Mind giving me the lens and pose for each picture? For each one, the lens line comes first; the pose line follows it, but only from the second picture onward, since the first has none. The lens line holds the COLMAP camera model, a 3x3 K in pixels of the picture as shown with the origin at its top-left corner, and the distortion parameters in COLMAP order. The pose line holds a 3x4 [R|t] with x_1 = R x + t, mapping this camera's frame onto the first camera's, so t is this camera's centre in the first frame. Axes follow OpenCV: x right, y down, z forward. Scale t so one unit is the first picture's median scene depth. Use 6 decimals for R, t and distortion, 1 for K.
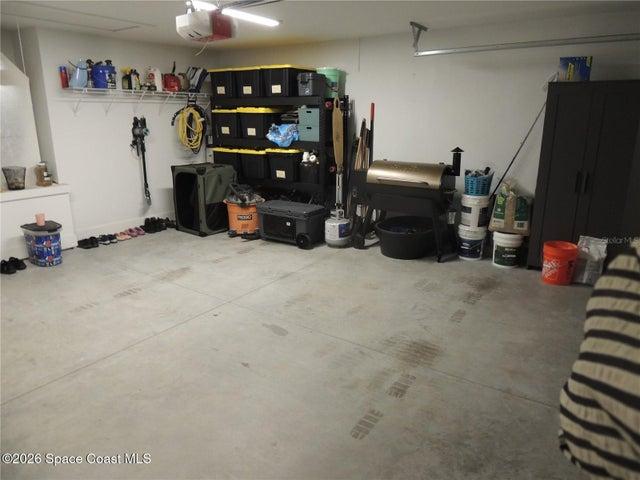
lens RADIAL K [[457.8, 0, 324.6], [0, 457.8, 235.4], [0, 0, 1]] dist [-0.019852, -0.000433]
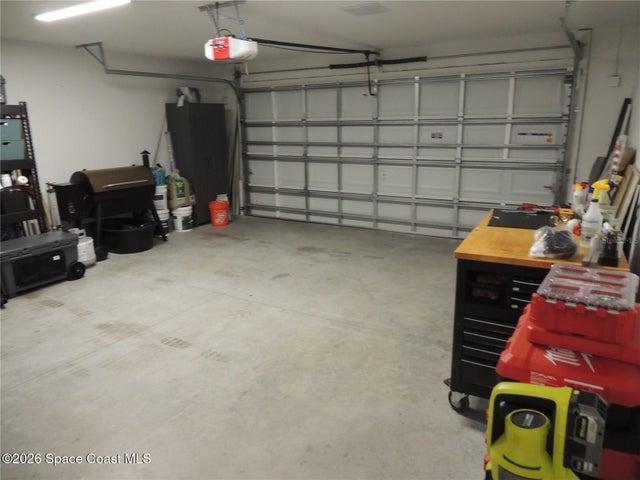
lens RADIAL K [[457.8, 0, 324.6], [0, 457.8, 242.9], [0, 0, 1]] dist [-0.019852, -0.000433]
pose [[-0.072672, -0.252857, 0.964771, -1.076493], [0.264874, 0.927698, 0.263092, -0.165008], [-0.961541, 0.274663, -0.000443, 0.631128]]
